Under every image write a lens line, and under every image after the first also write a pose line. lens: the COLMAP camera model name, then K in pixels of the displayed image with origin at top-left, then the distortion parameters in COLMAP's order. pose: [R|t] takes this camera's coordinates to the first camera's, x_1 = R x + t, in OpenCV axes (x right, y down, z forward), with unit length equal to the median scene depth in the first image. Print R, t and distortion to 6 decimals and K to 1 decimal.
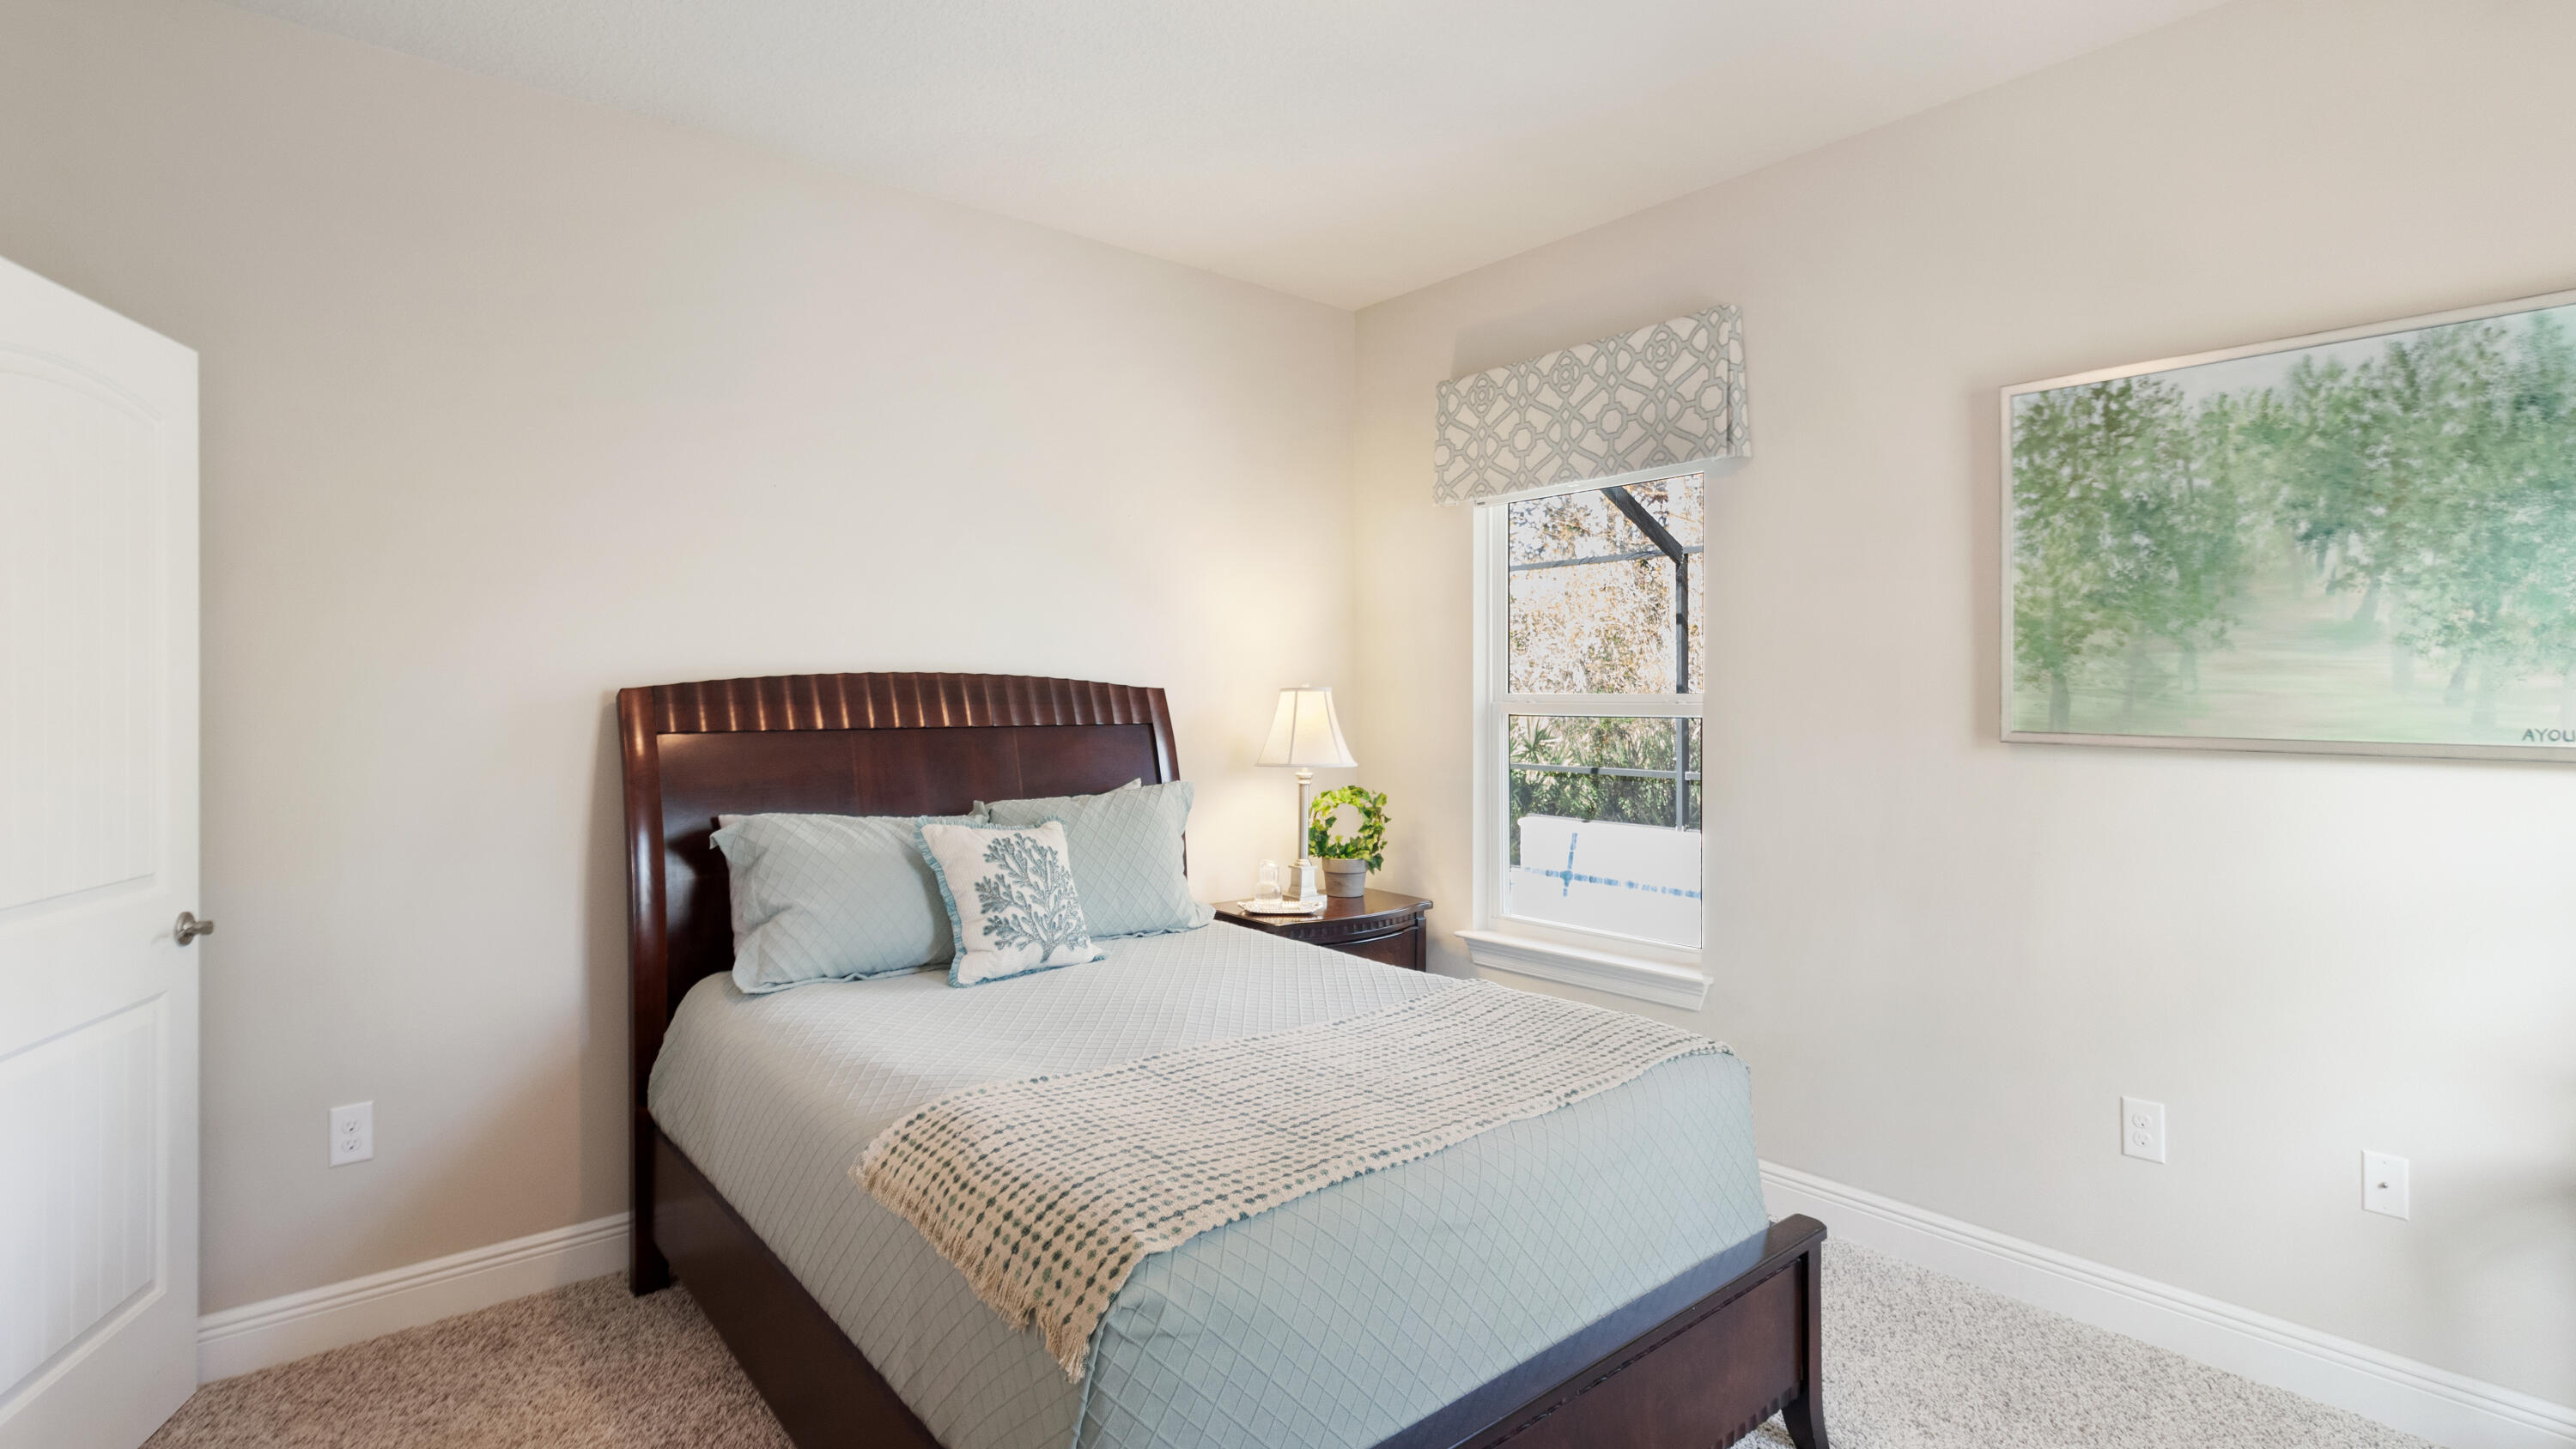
lens RADIAL K [[1222.0, 0, 1289.5], [0, 1222.0, 690.5], [0, 0, 1]] dist [-0.014219, 0.000165]
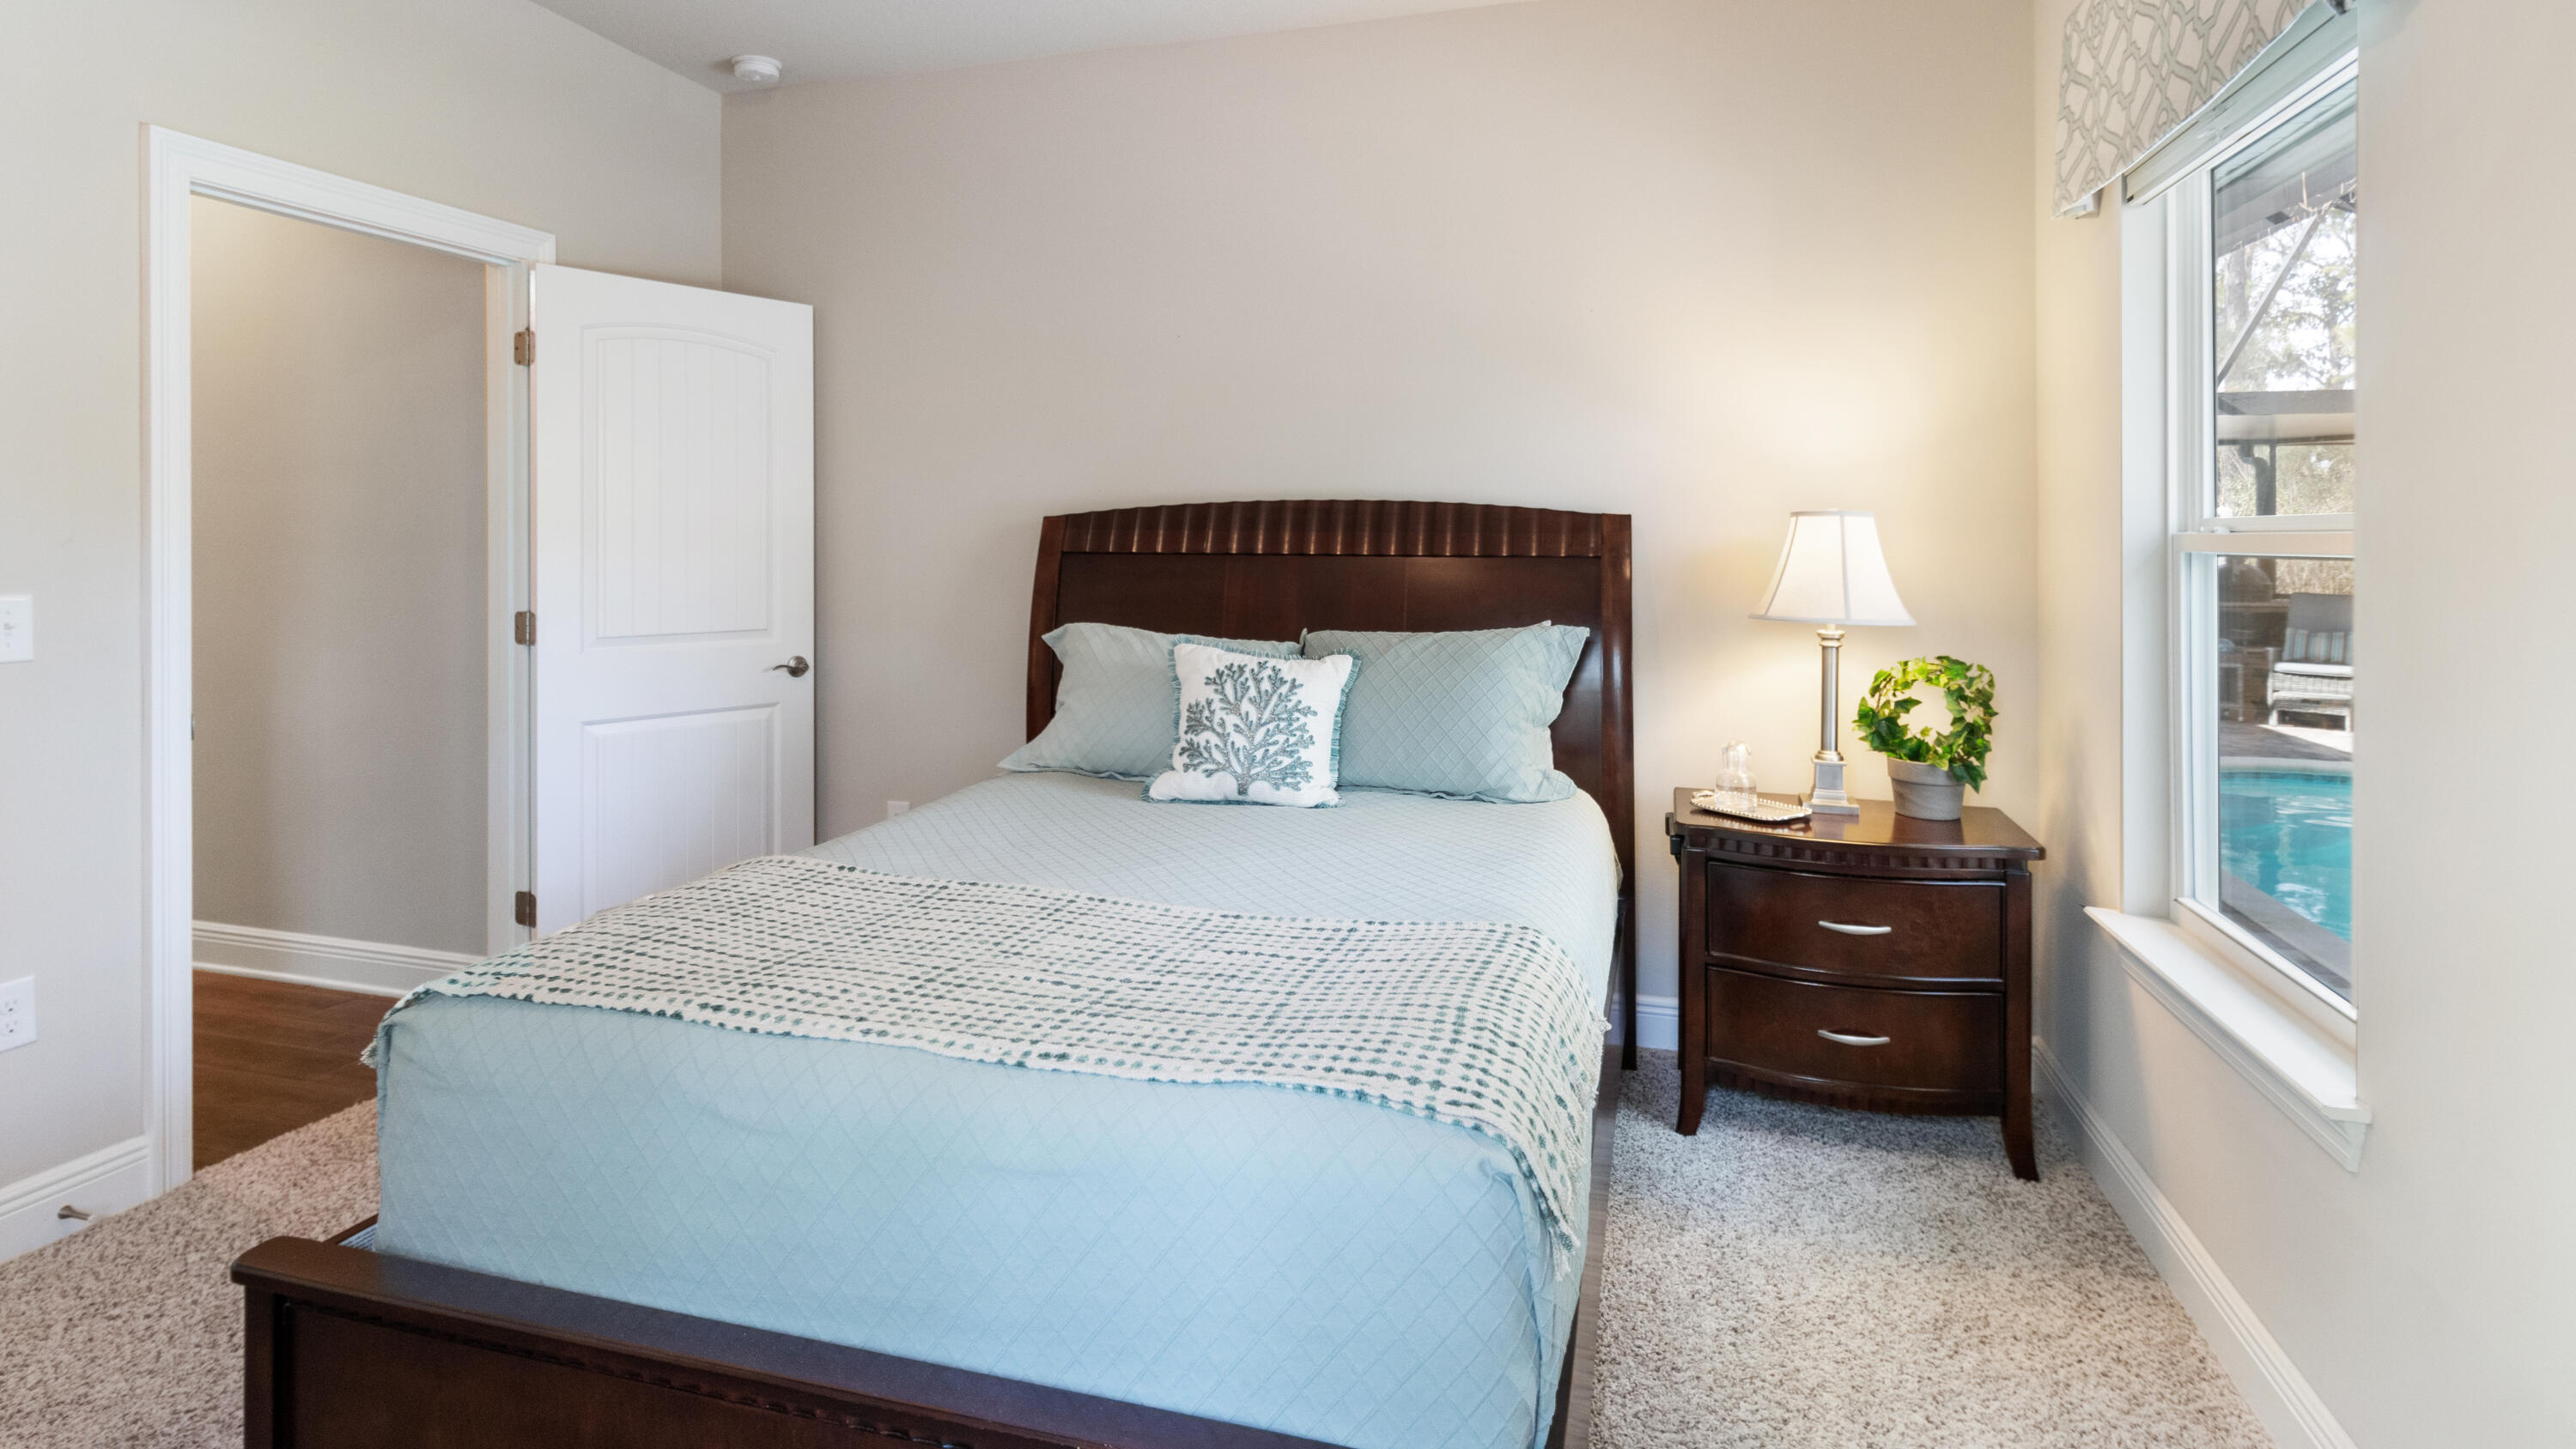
lens RADIAL K [[1238.0, 0, 1290.8], [0, 1238.0, 517.0], [0, 0, 1]] dist [0.015733, 0.000166]
pose [[0.559685, -0.005211, -0.828689, 0.637294], [0.000219, 0.999981, -0.006140, 0.007465], [0.828706, 0.003255, 0.559675, 0.479395]]
